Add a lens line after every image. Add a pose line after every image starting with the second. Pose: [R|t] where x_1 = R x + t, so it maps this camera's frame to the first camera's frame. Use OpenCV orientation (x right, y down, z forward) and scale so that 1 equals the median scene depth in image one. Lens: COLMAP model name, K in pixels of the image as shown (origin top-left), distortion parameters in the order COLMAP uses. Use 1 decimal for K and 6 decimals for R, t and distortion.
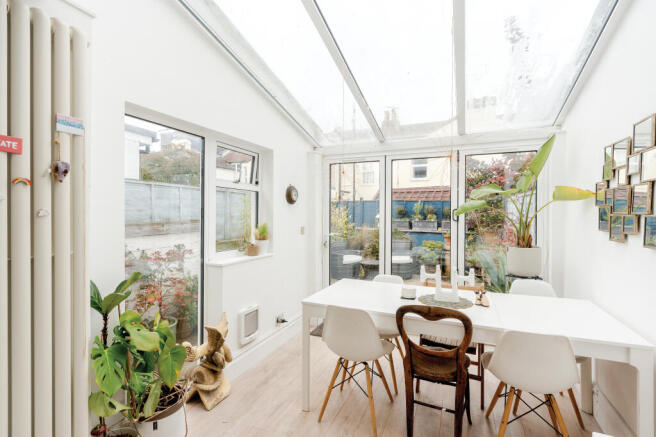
lens RADIAL K [[308.8, 0, 330.1], [0, 308.8, 215.9], [0, 0, 1]] dist [-0.005518, 0.000125]
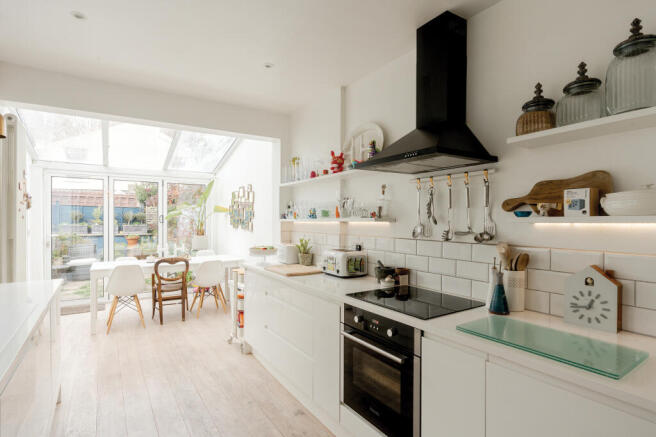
lens RADIAL K [[320.8, 0, 319.0], [0, 320.8, 222.5], [0, 0, 1]] dist [-0.000157, 0.000423]
pose [[0.563711, -0.010165, 0.825909, -0.596965], [0.006569, 0.999948, 0.007824, 0.007889], [-0.825946, 0.001015, 0.563749, -0.728214]]
